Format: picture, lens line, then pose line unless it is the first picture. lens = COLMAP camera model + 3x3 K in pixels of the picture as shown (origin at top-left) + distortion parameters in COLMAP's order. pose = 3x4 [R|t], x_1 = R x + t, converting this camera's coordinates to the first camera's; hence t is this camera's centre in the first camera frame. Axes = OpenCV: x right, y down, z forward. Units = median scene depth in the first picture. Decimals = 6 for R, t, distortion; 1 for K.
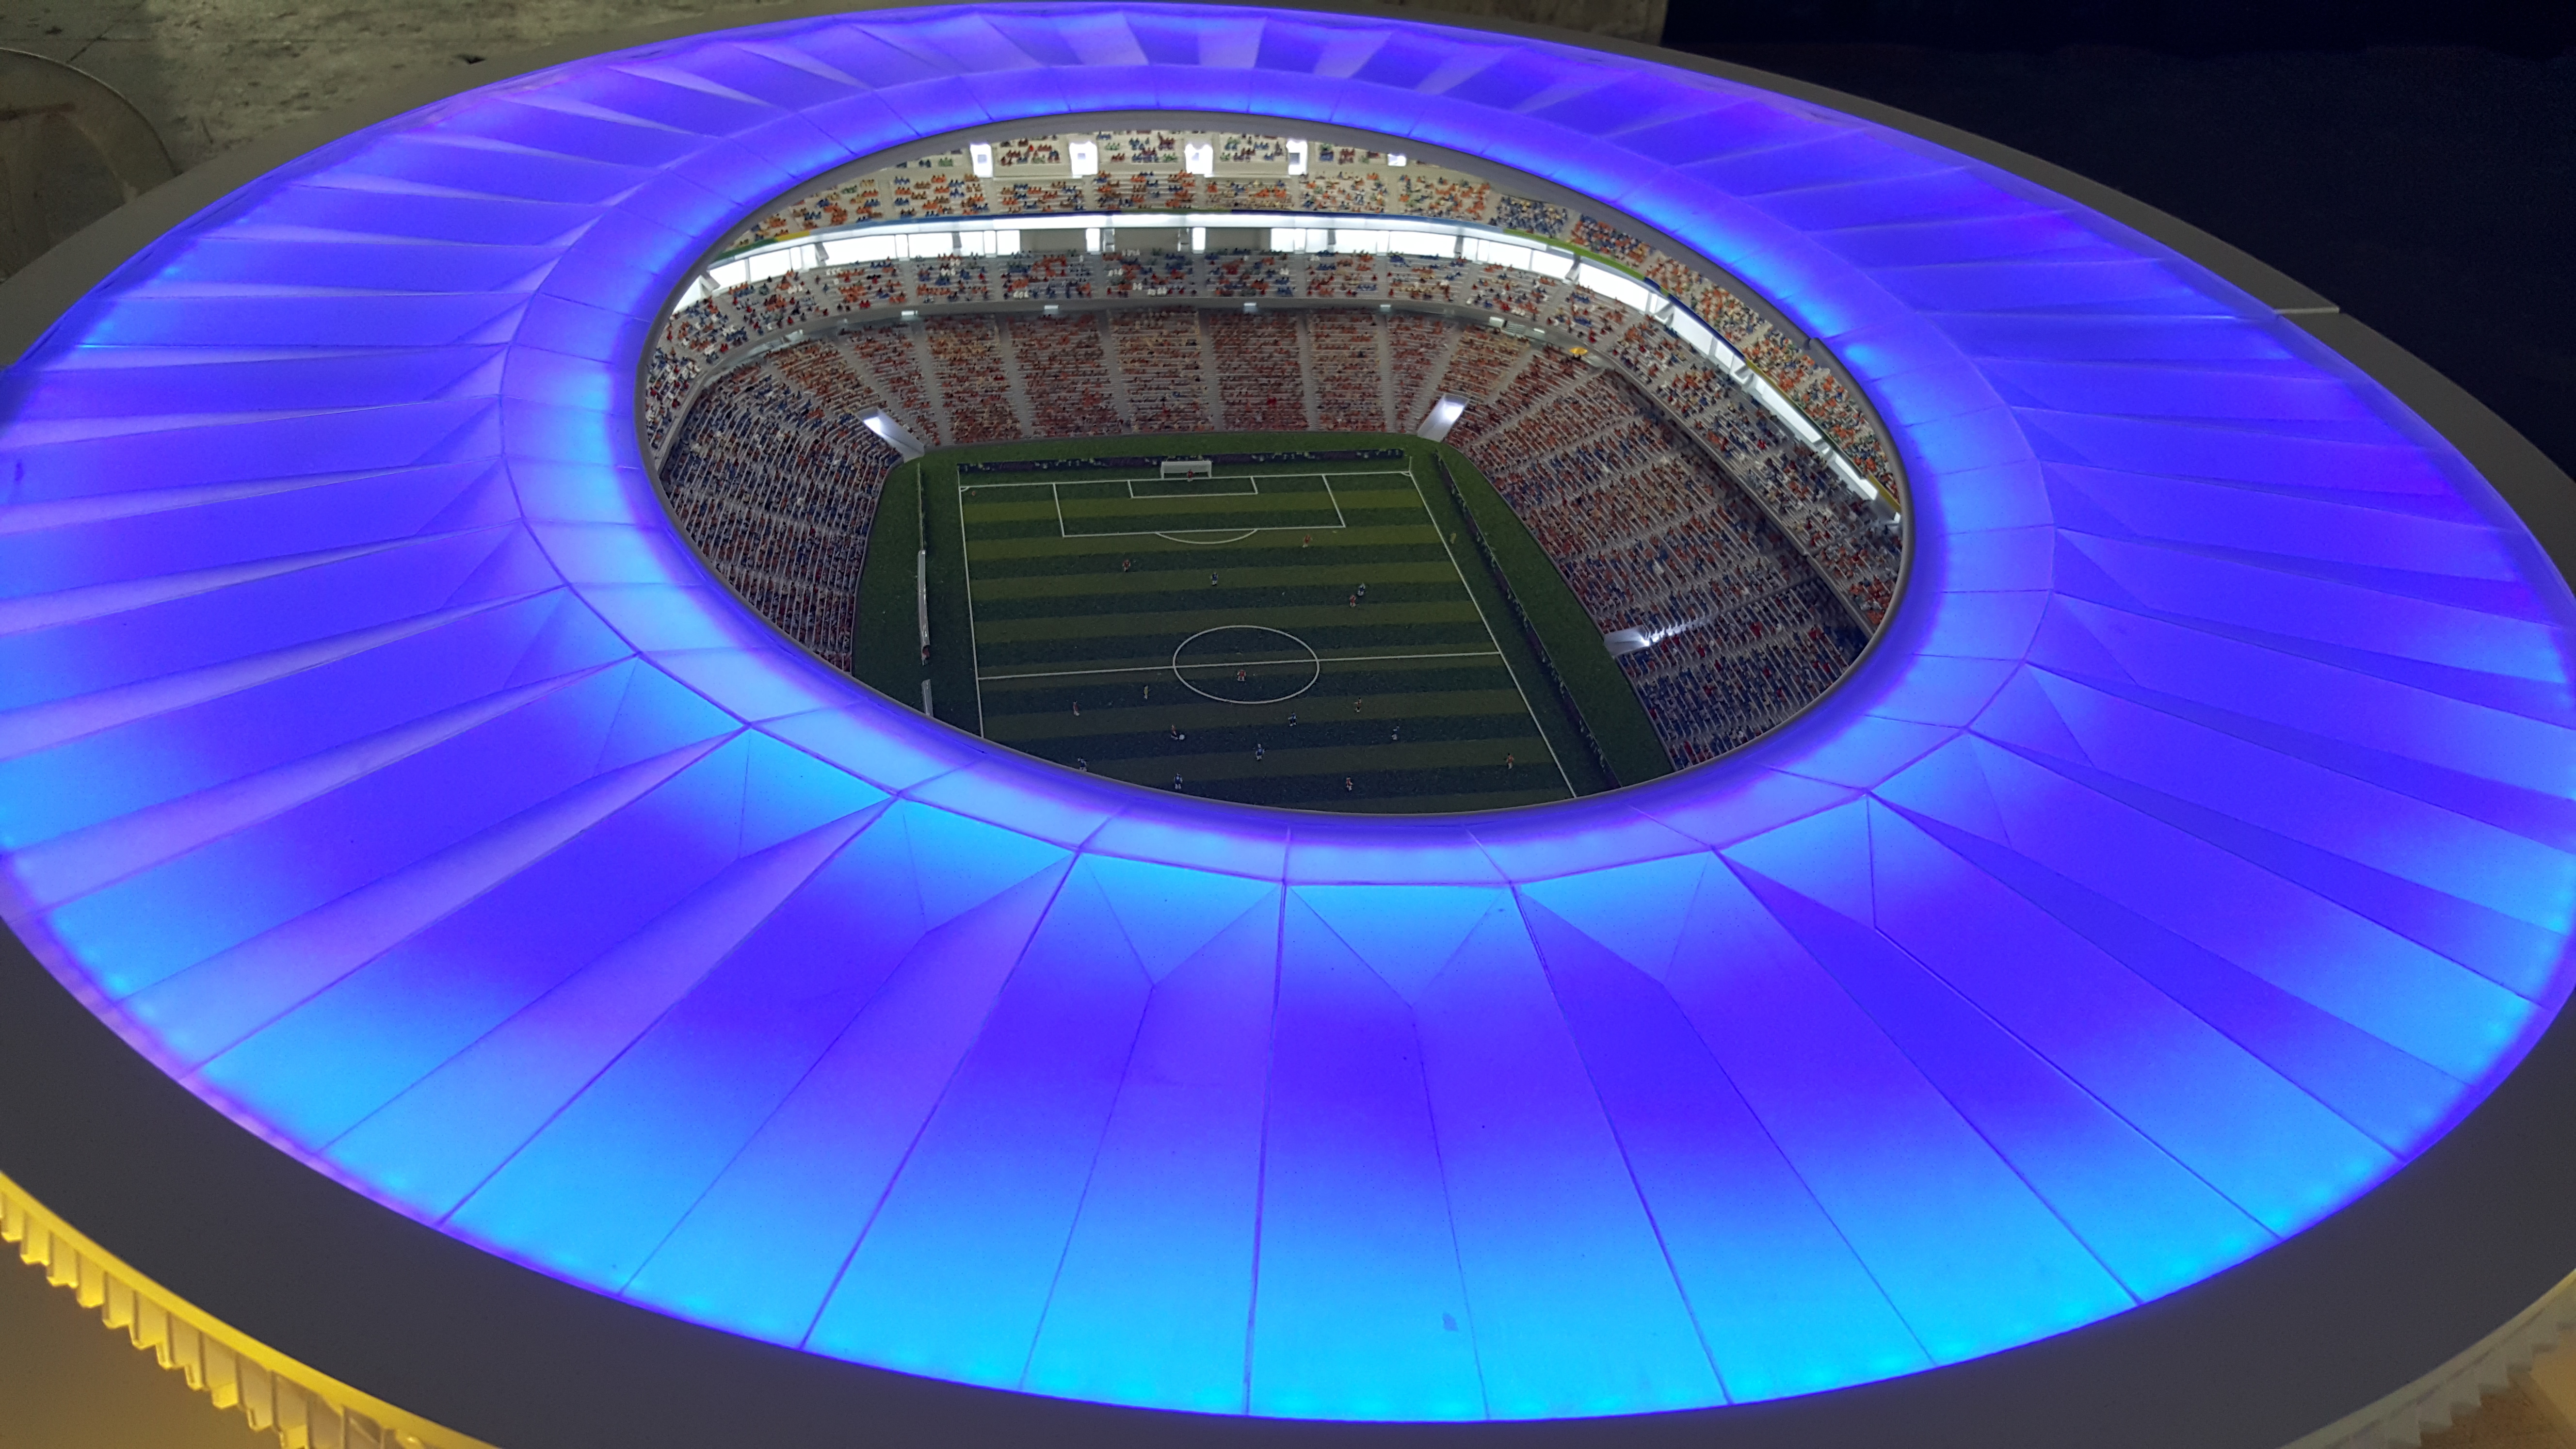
lens RADIAL K [[2012.6, 0, 1292.1], [0, 2012.6, 776.4], [0, 0, 1]] dist [0.015716, -0.062477]
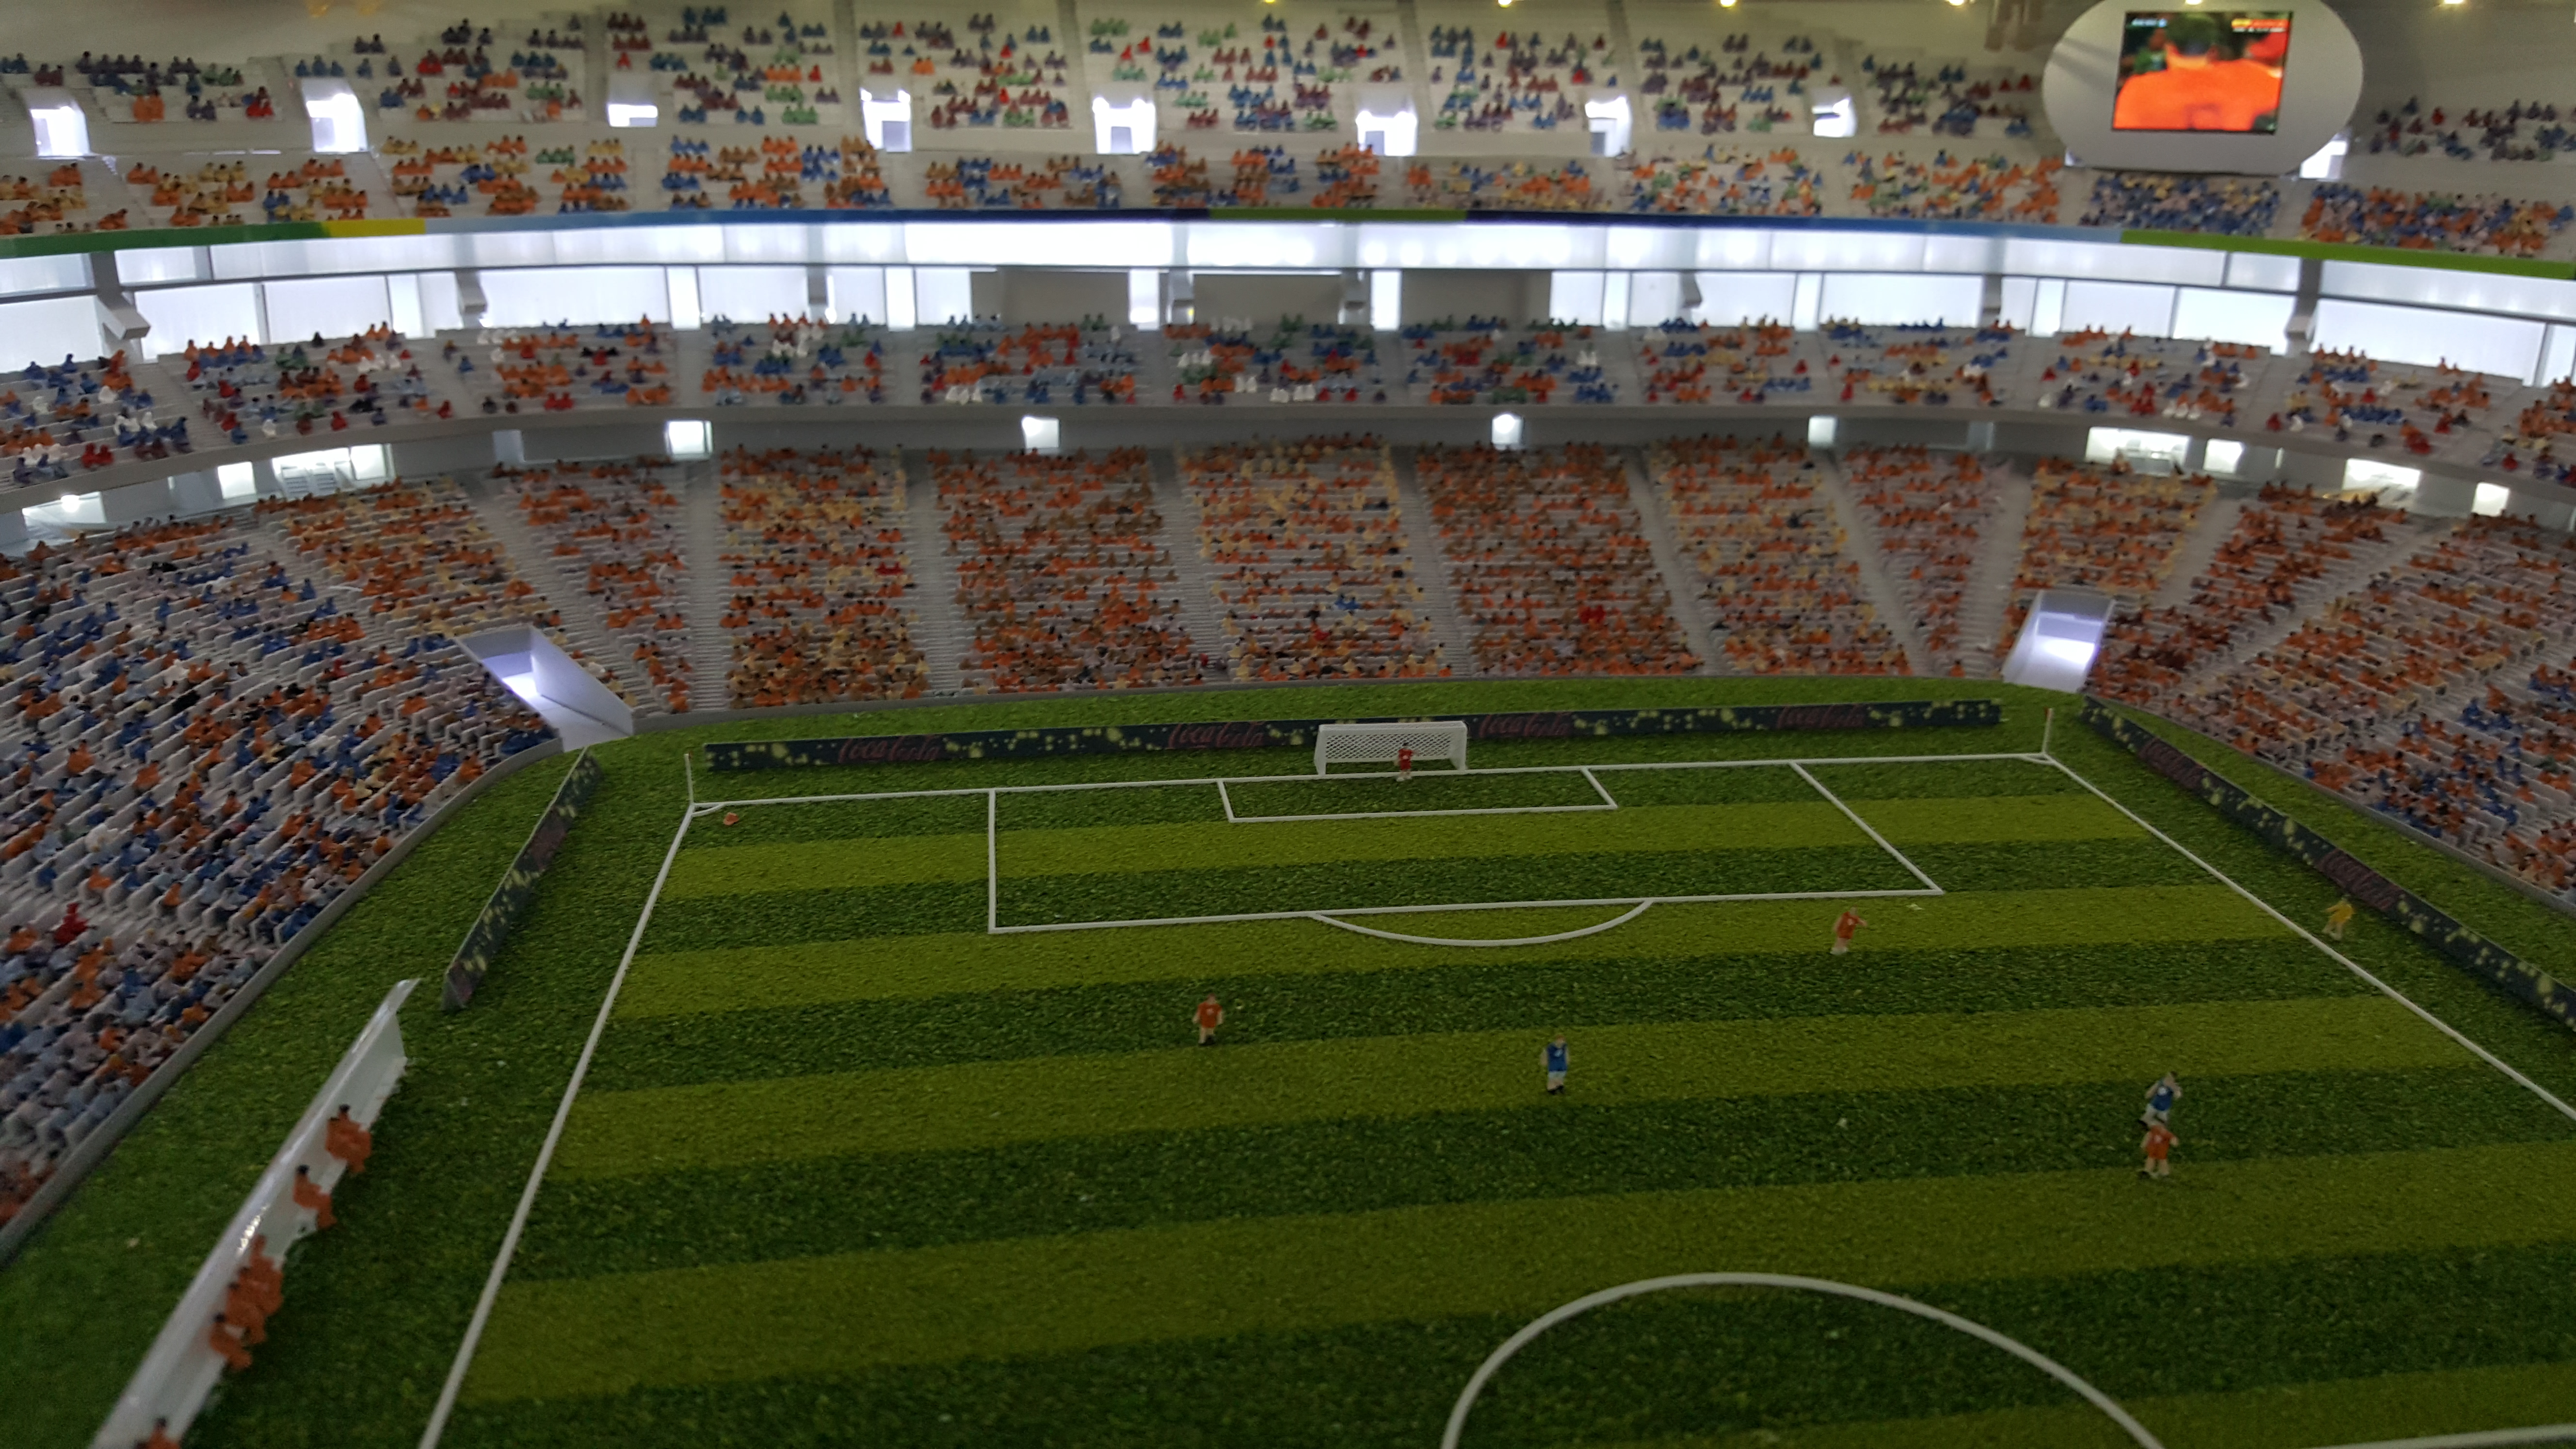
lens RADIAL K [[1958.5, 0, 1384.6], [0, 1958.5, 721.4], [0, 0, 1]] dist [0.145456, -0.242946]
pose [[0.999885, -0.015123, 0.000870, -0.049599], [0.014742, 0.958283, -0.285440, -0.058037], [0.003483, 0.285420, 0.958396, 0.628393]]
